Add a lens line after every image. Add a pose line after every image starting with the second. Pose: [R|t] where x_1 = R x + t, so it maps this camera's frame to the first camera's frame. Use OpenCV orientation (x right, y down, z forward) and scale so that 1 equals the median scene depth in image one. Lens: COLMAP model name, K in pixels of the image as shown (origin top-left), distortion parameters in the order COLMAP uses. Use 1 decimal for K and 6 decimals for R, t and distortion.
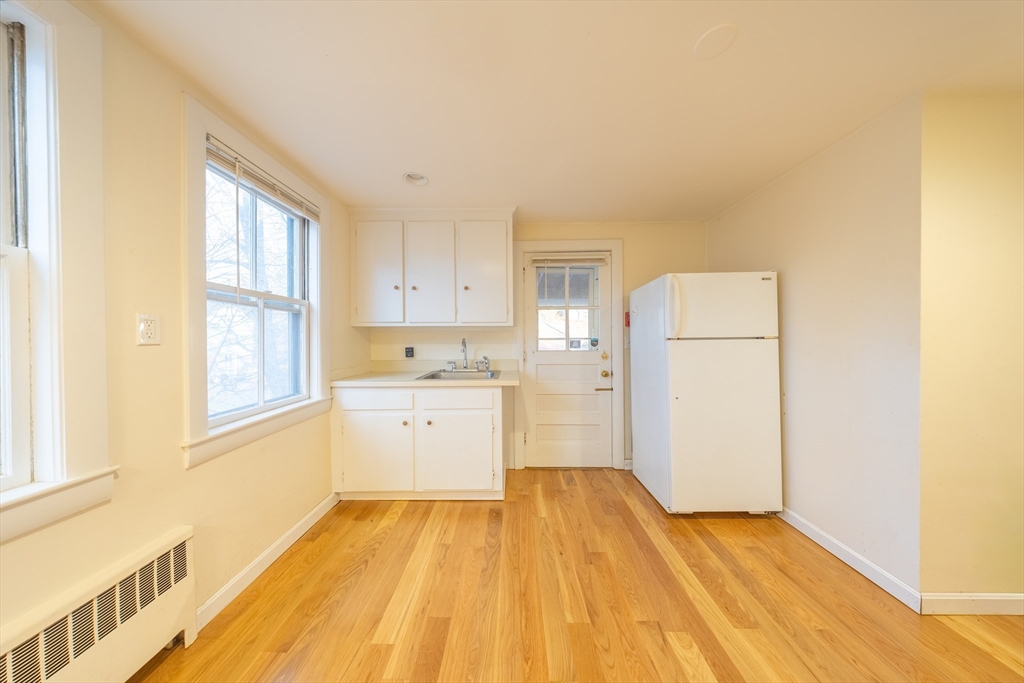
lens RADIAL K [[299.8, 0, 512.1], [0, 299.8, 337.8], [0, 0, 1]] dist [0.000544, -0.000216]
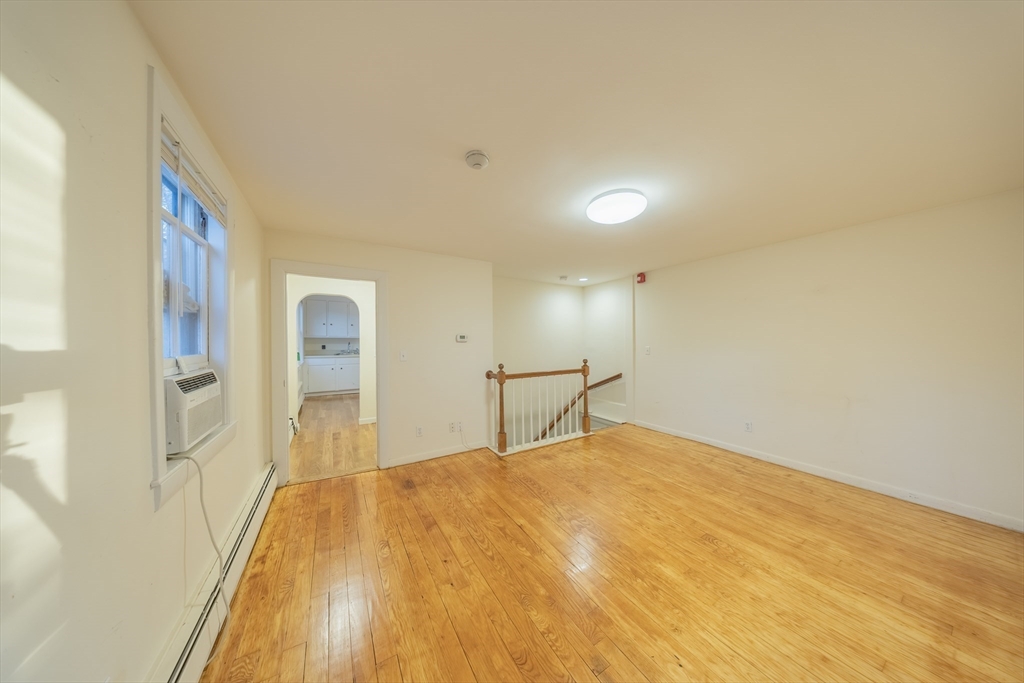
lens RADIAL K [[299.8, 0, 511.3], [0, 299.8, 339.6], [0, 0, 1]] dist [0.000544, -0.000216]
pose [[0.862869, 0.003311, 0.505417, -0.391611], [-0.004528, 0.999989, 0.001179, -0.041431], [-0.505408, -0.003306, 0.862874, -3.270076]]
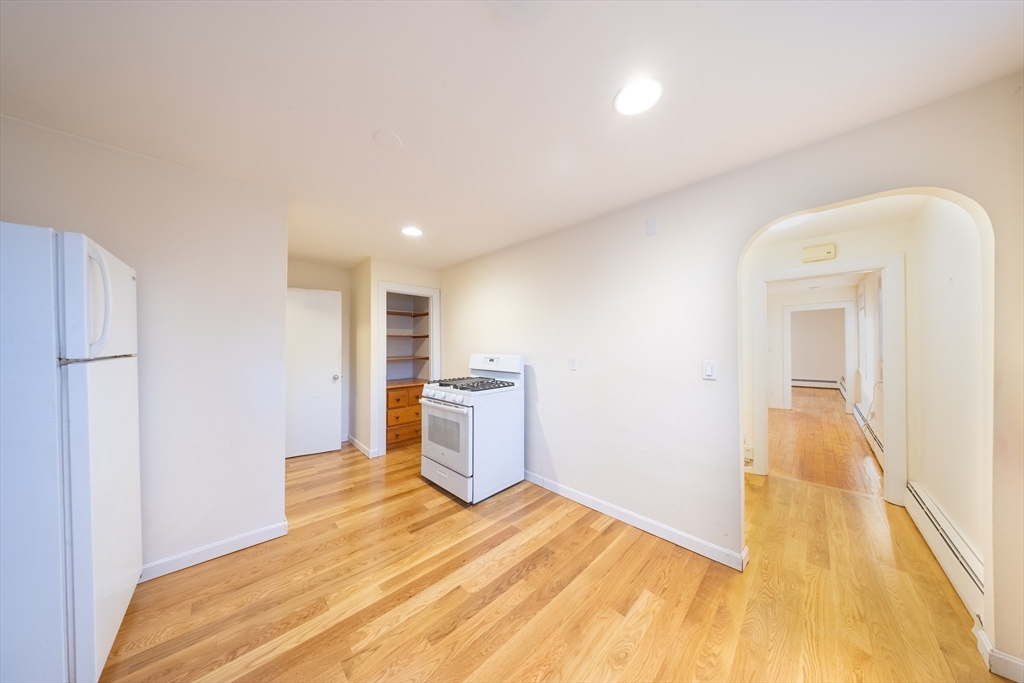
lens RADIAL K [[299.8, 0, 514.1], [0, 299.8, 338.3], [0, 0, 1]] dist [0.000544, -0.000216]
pose [[-0.698876, 0.020197, 0.714958, -0.406347], [0.002519, 0.999665, -0.025778, -0.023376], [-0.715239, -0.016215, -0.698692, 0.910890]]
